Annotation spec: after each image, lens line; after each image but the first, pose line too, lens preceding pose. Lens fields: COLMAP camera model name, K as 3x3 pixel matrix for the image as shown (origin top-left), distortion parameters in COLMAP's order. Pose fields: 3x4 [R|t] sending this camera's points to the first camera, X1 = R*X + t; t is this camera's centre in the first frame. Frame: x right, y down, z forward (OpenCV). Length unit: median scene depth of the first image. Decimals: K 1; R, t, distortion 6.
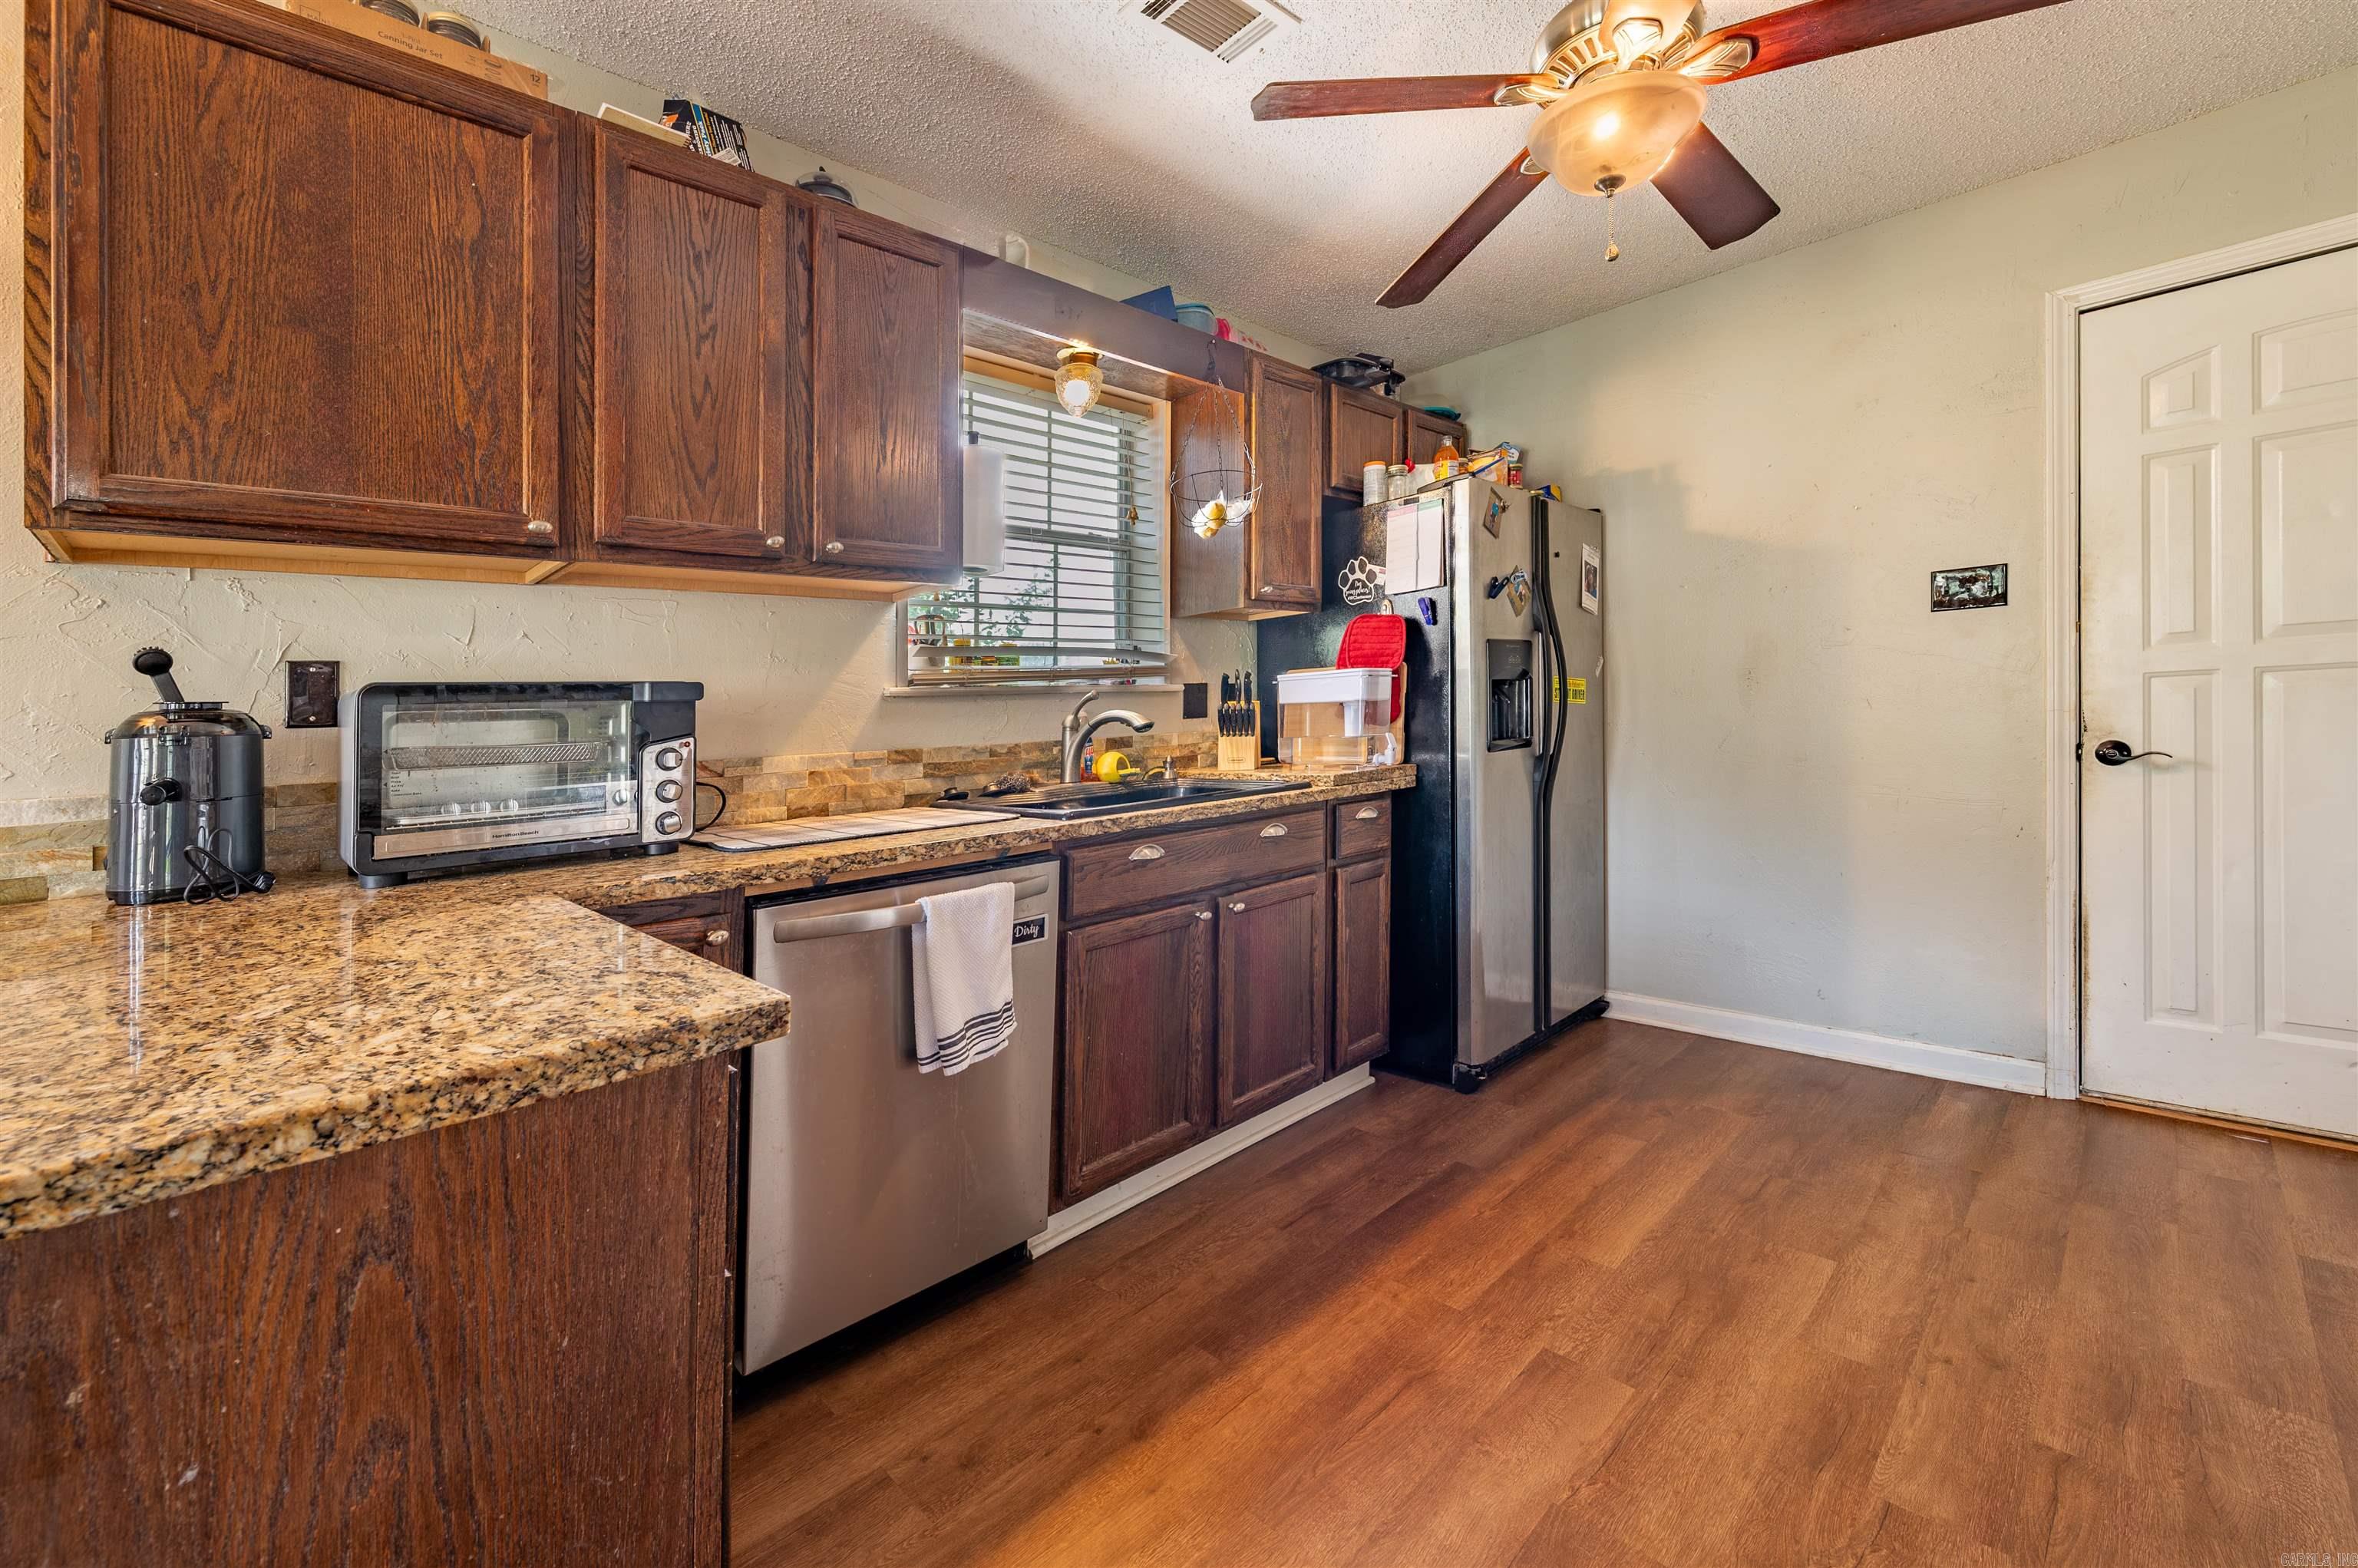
lens RADIAL K [[965.1, 0, 1149.3], [0, 965.1, 818.5], [0, 0, 1]] dist [-0.003256, 0.000708]
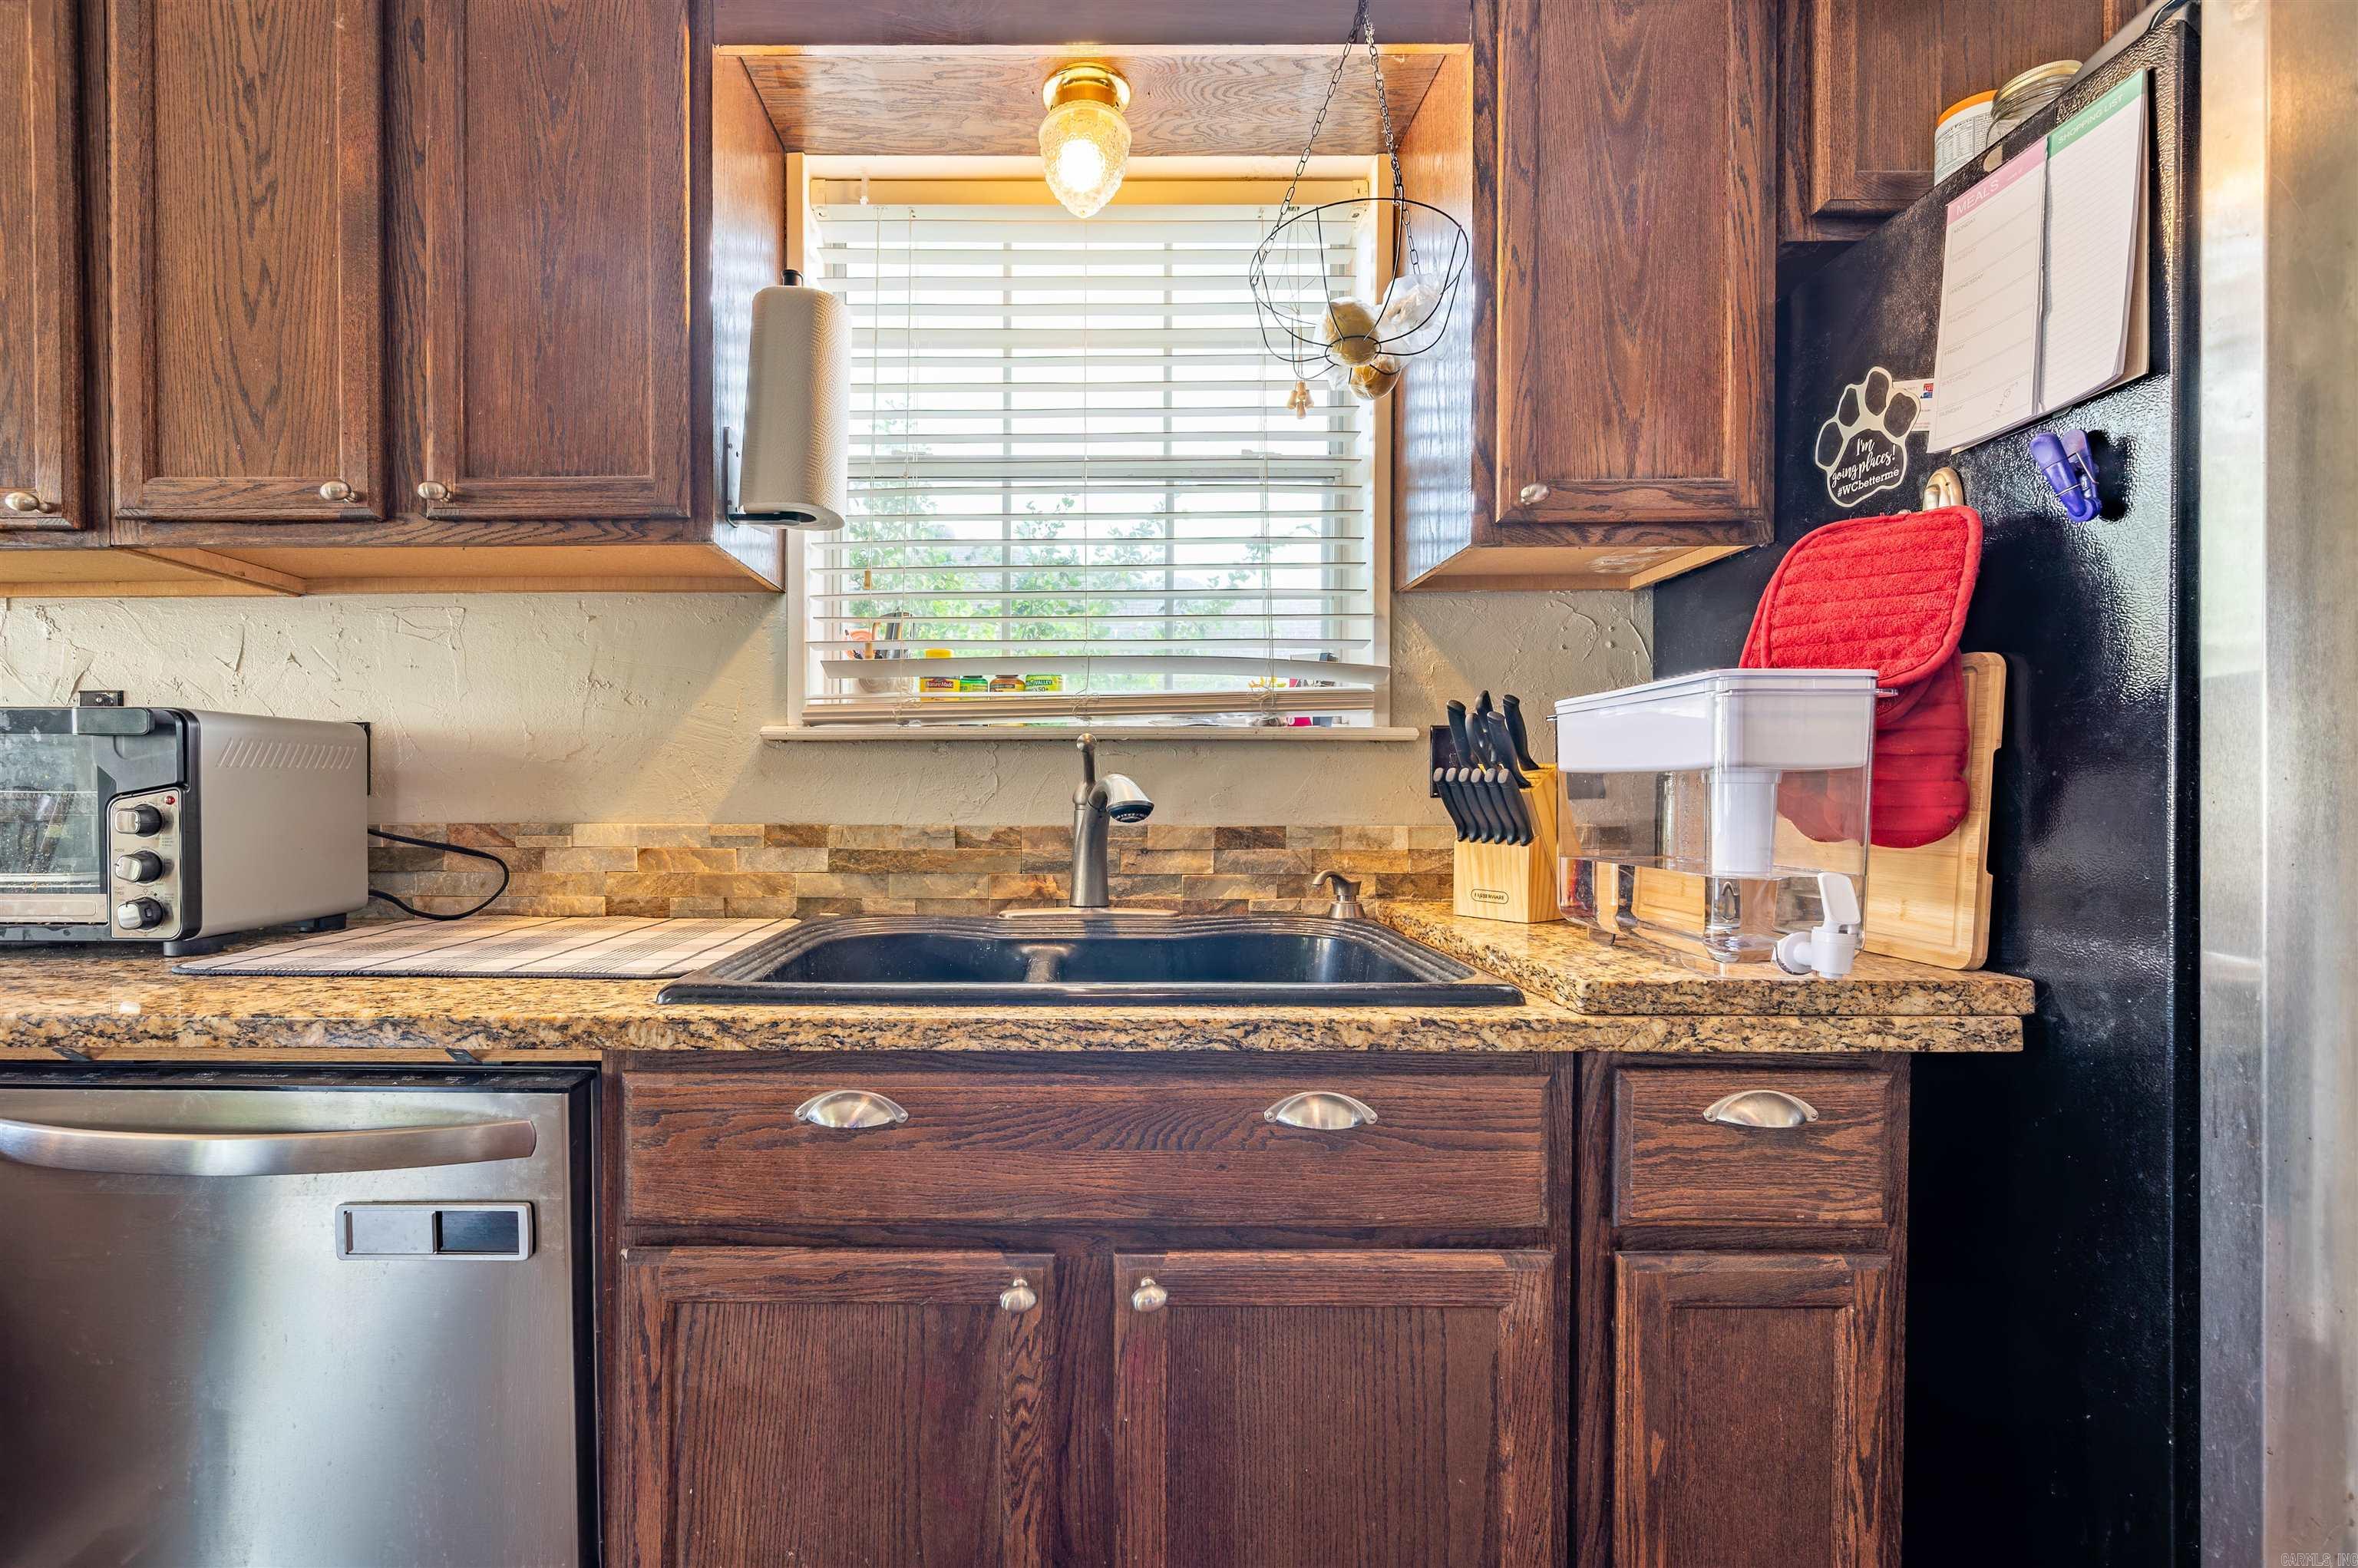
lens RADIAL K [[965.1, 0, 1141.8], [0, 965.1, 807.9], [0, 0, 1]] dist [-0.003256, 0.000708]
pose [[0.720223, 0.055684, -0.691505, 0.482991], [-0.104493, 0.994109, -0.028780, -0.124433], [0.685829, 0.092985, 0.721798, 0.992346]]
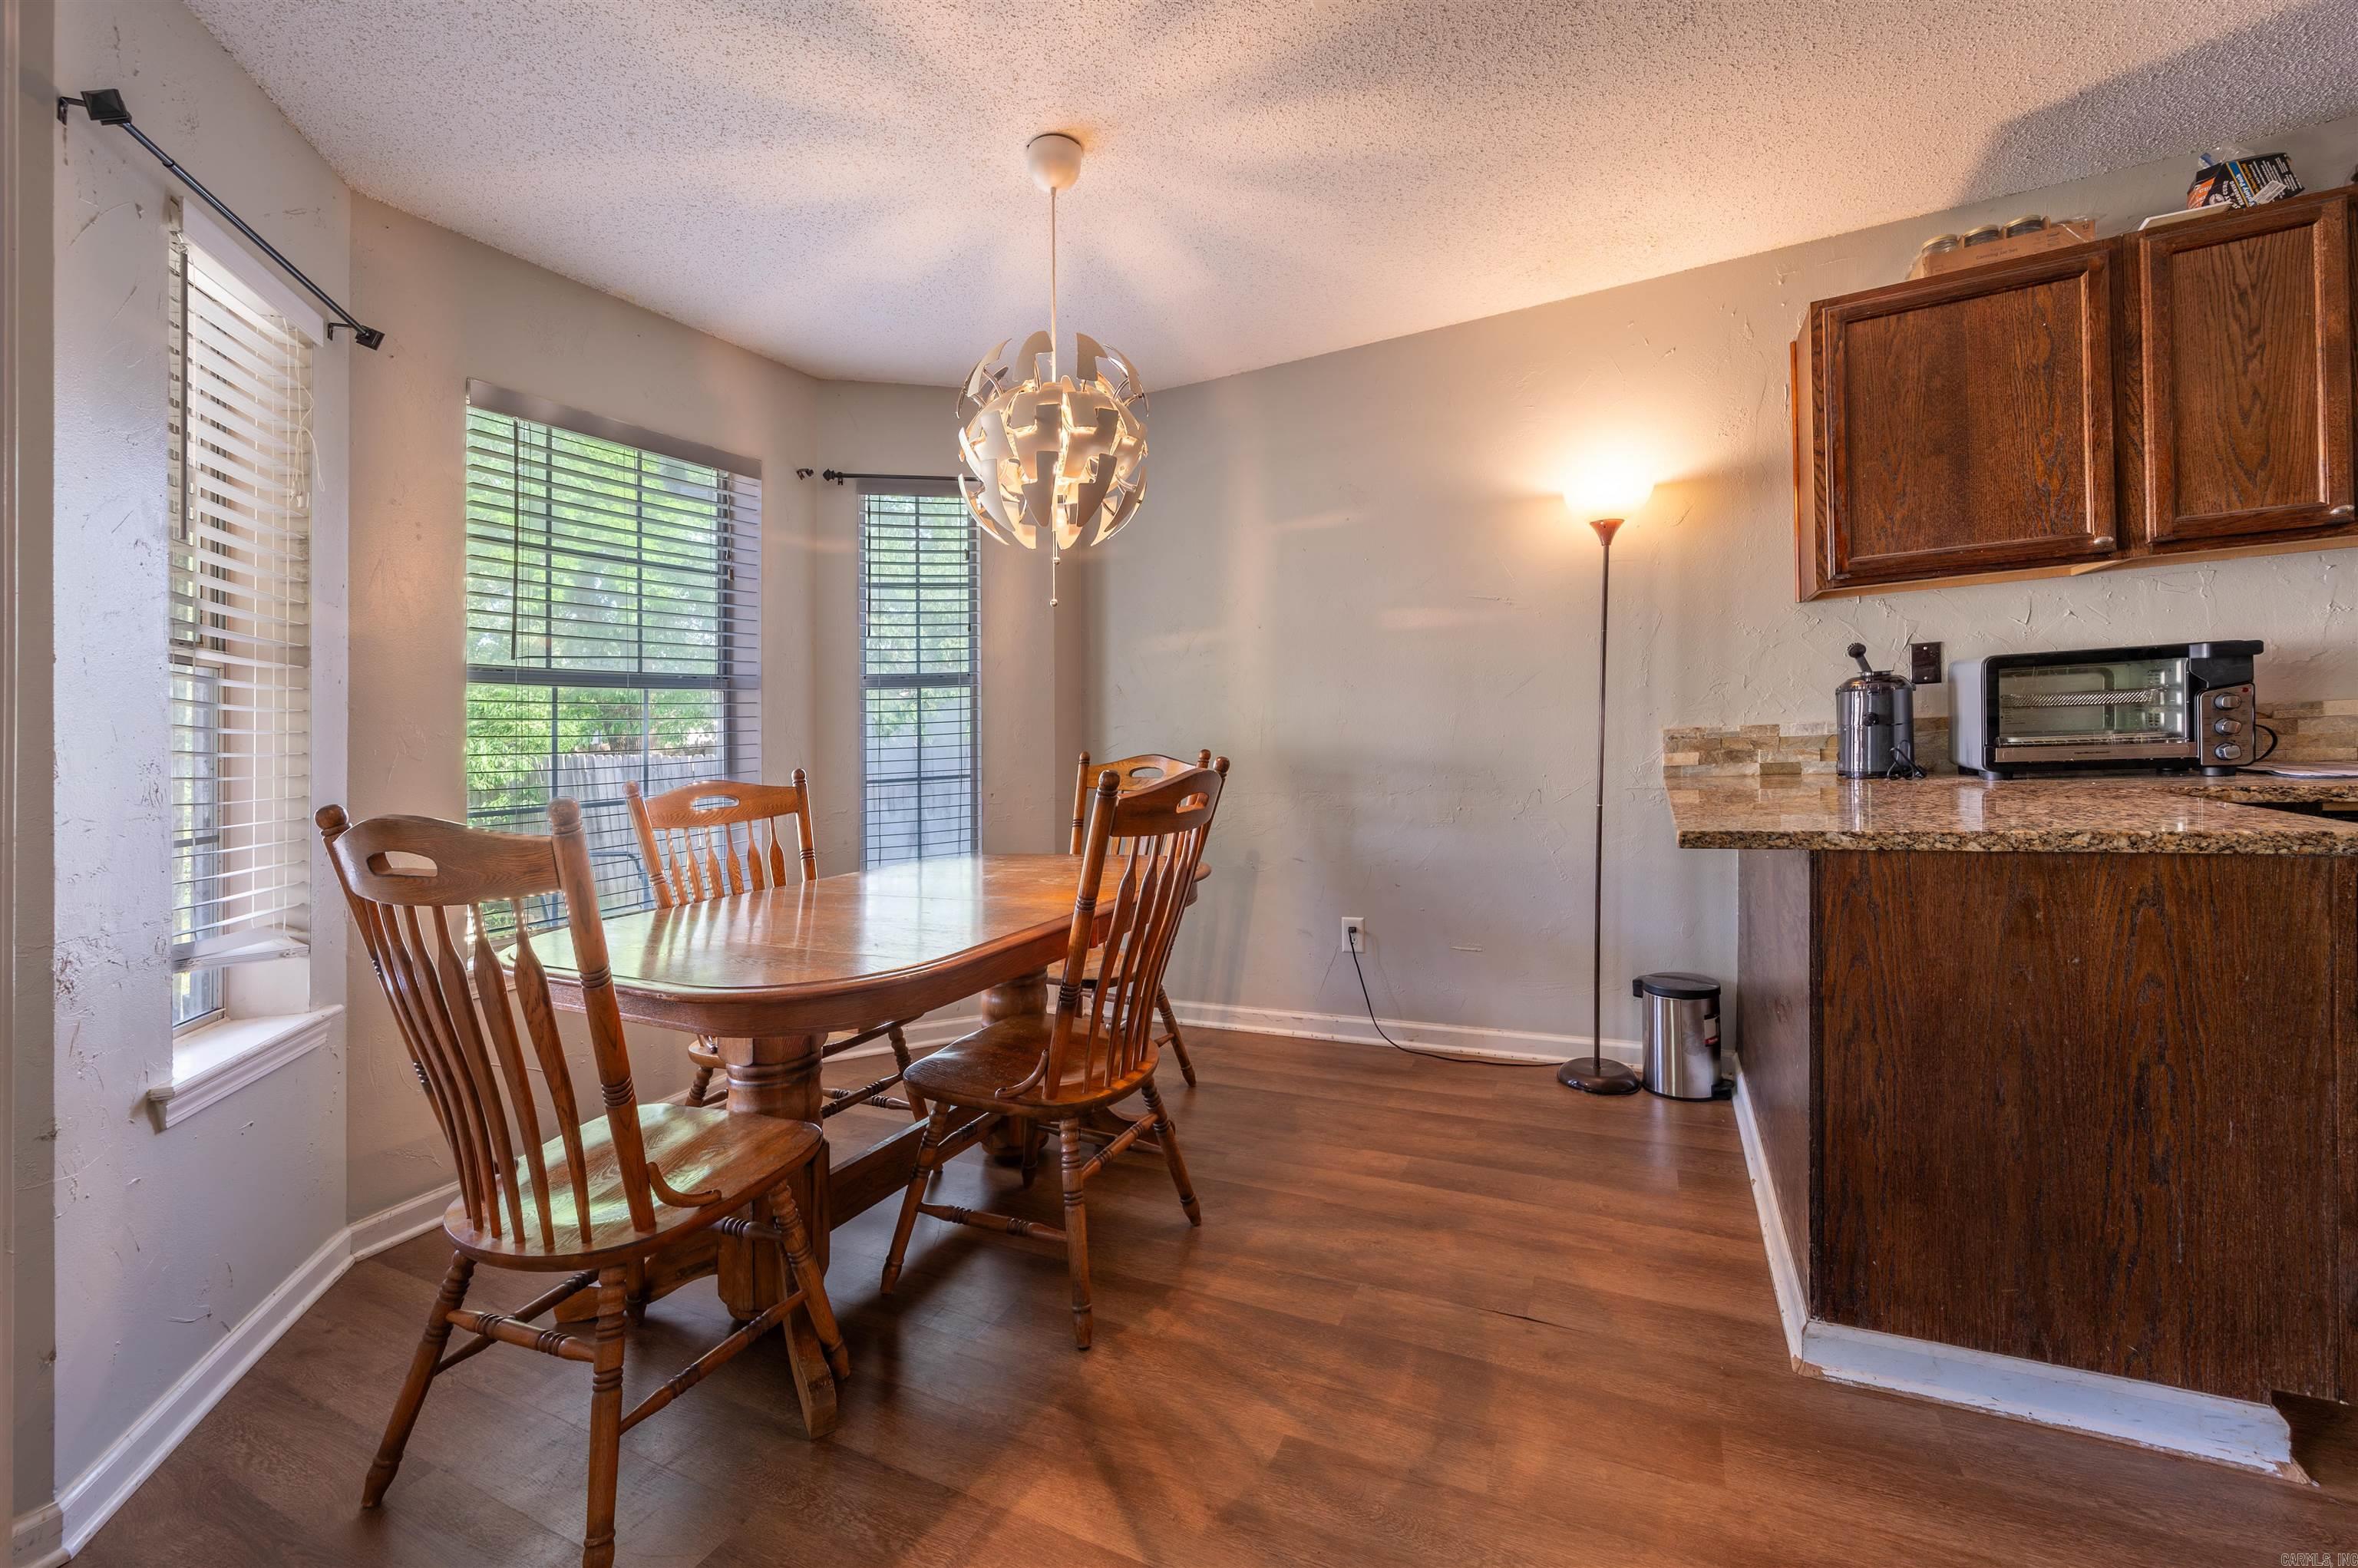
lens RADIAL K [[965.1, 0, 1149.7], [0, 965.1, 666.9], [0, 0, 1]] dist [-0.003256, 0.000708]
pose [[0.334389, -0.041532, -0.941519, 0.203115], [-0.061308, 0.995954, -0.065707, 0.057043], [0.940439, 0.079694, 0.330490, -0.687048]]
